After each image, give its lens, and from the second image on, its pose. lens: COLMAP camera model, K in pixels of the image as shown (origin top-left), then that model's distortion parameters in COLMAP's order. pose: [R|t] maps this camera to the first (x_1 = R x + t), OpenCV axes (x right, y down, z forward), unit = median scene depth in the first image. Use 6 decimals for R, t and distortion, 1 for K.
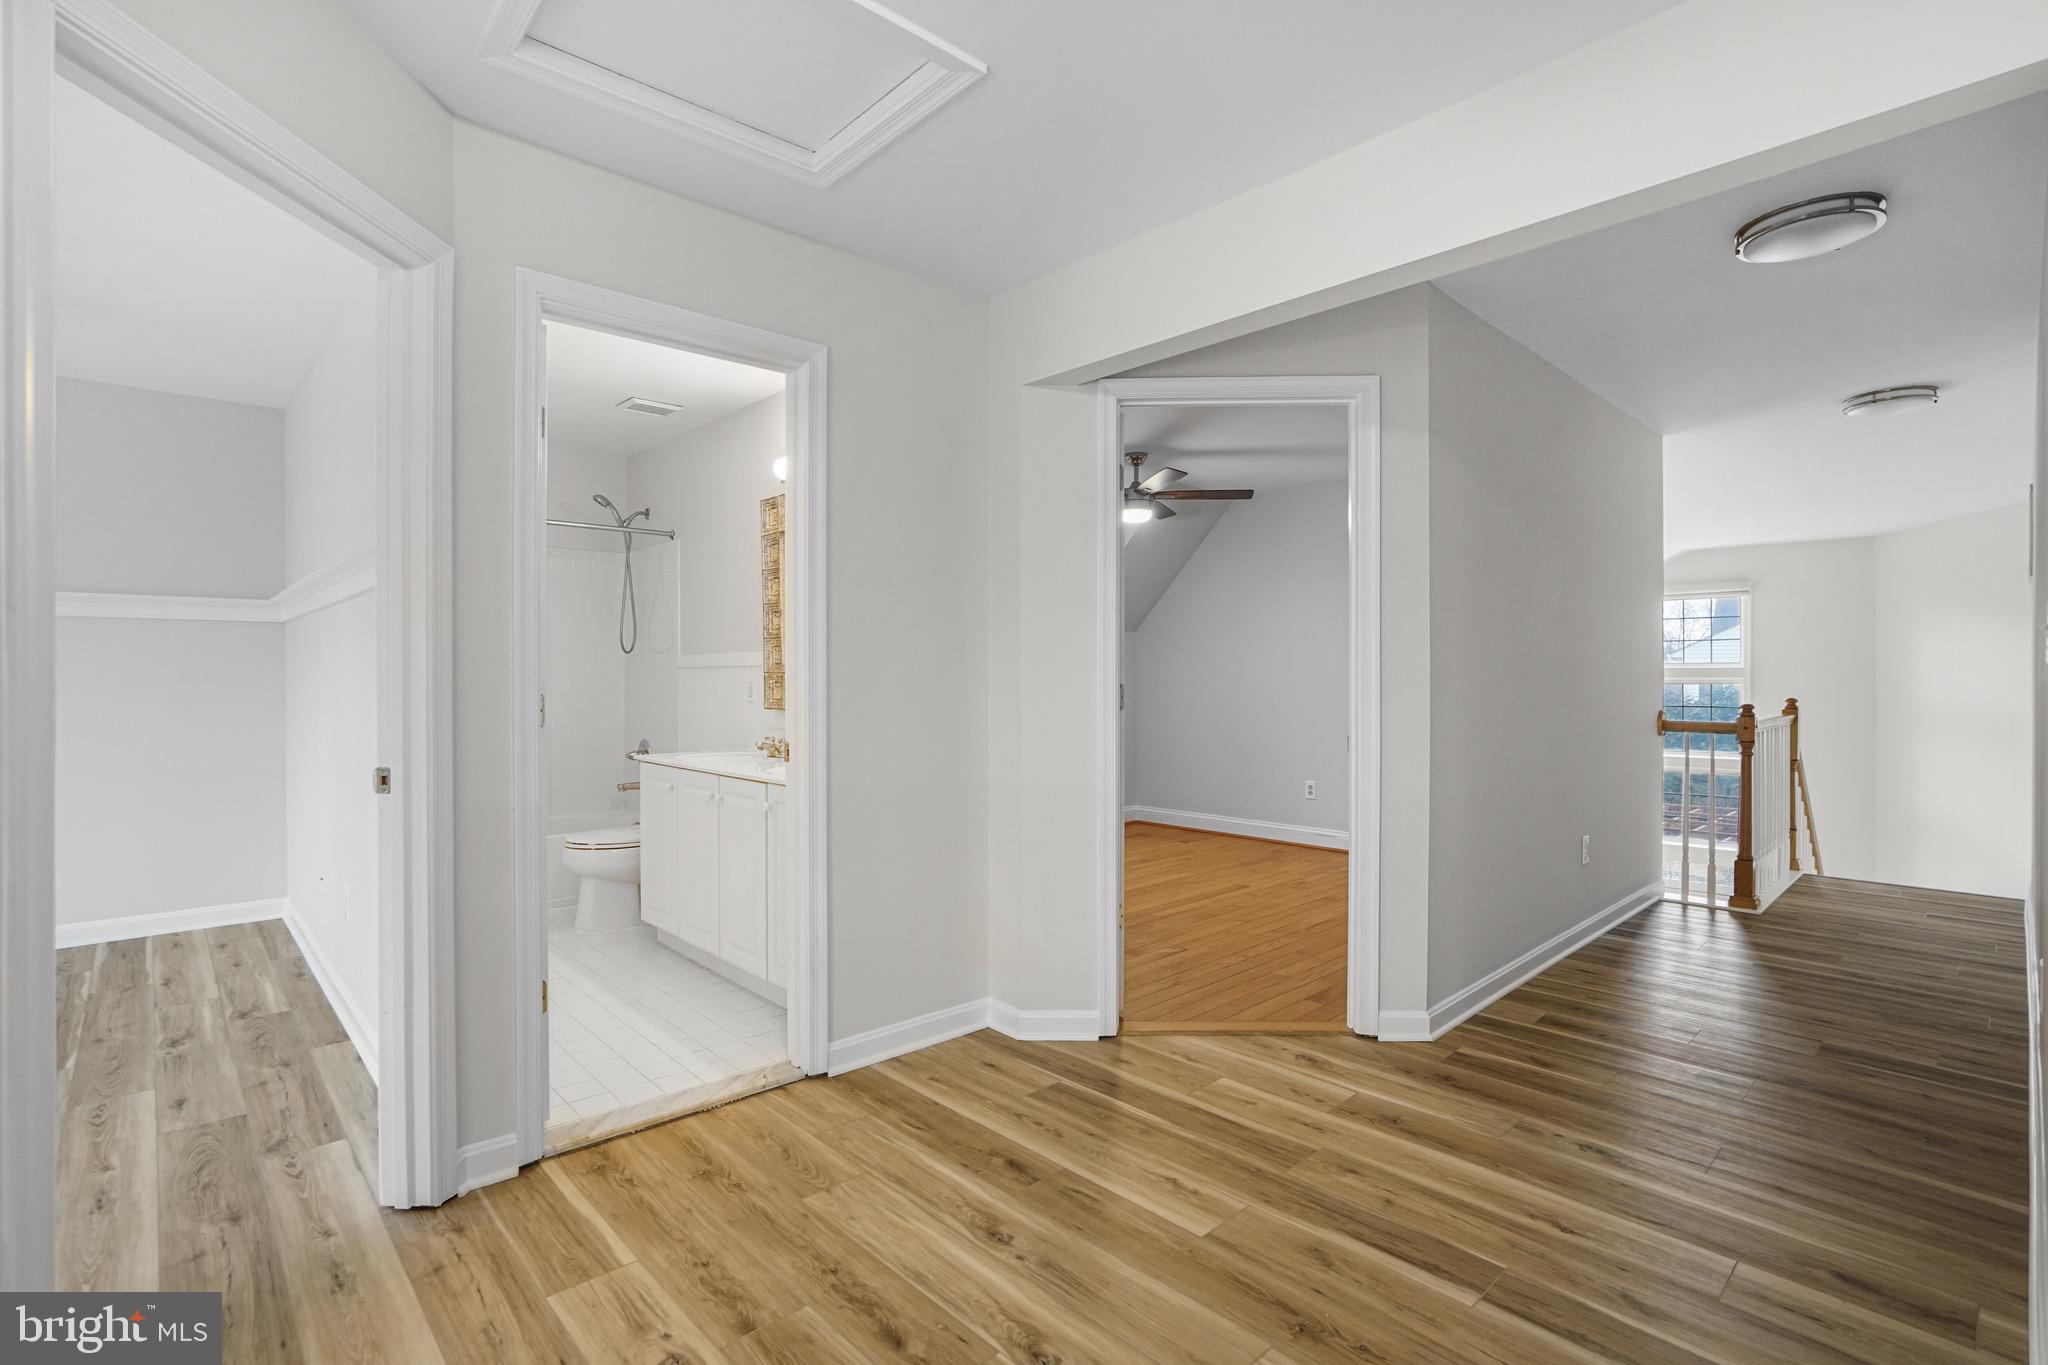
lens RADIAL K [[973.7, 0, 1014.3], [0, 973.7, 685.6], [0, 0, 1]] dist [-0.053376, 0.032392]
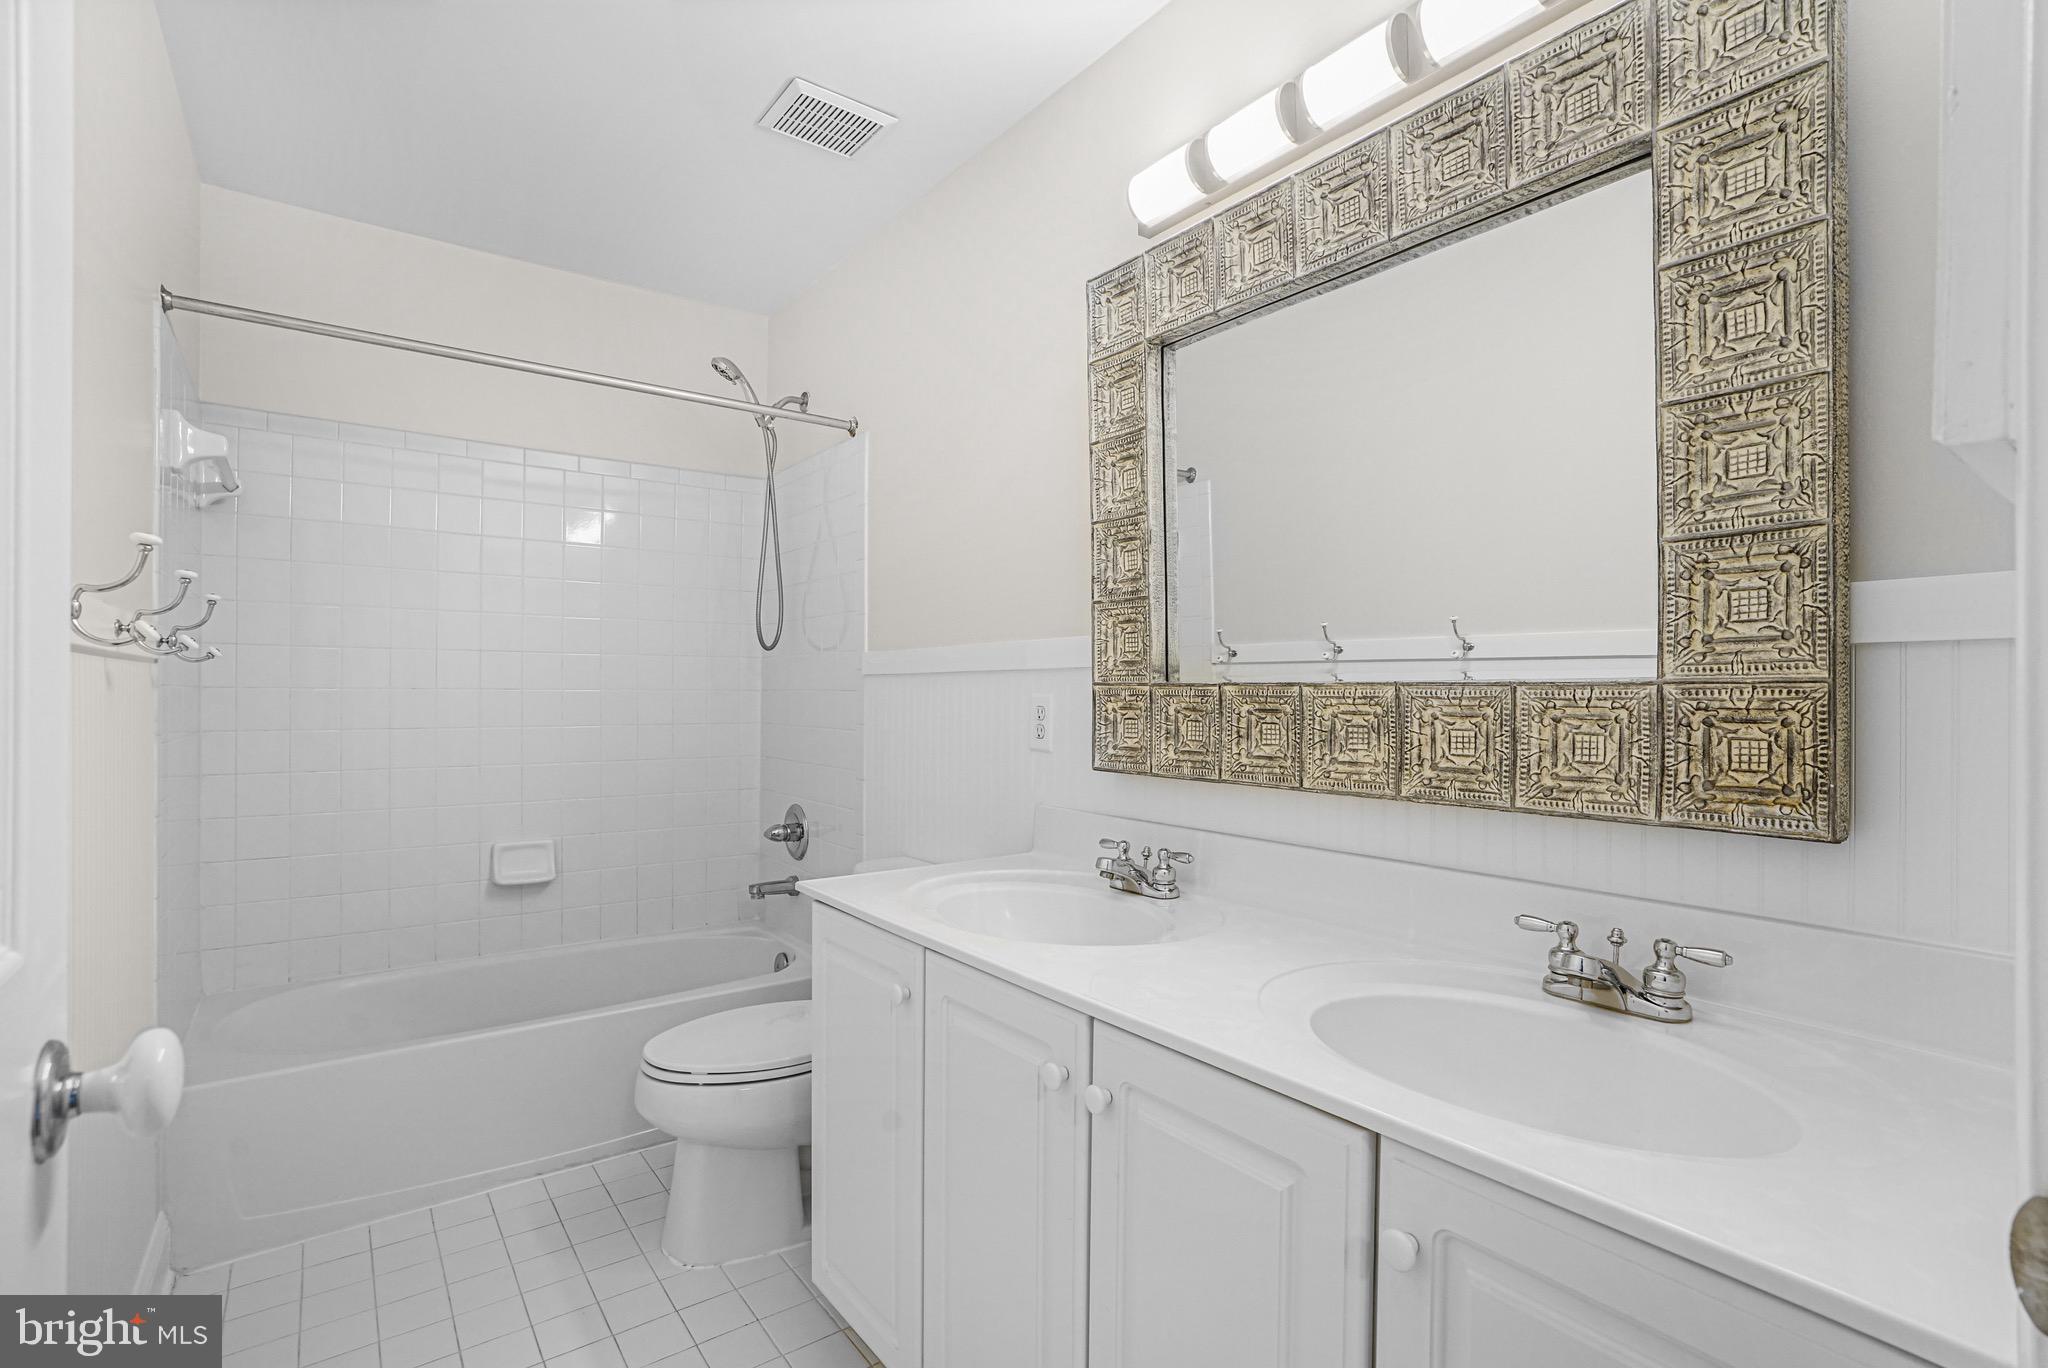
lens RADIAL K [[973.7, 0, 1014.3], [0, 973.7, 687.1], [0, 0, 1]] dist [-0.053376, 0.032392]
pose [[0.993266, 0.000658, -0.115856, -0.243543], [-0.001706, 0.999958, -0.008949, -0.008302], [0.115845, 0.009087, 0.993226, 0.573971]]
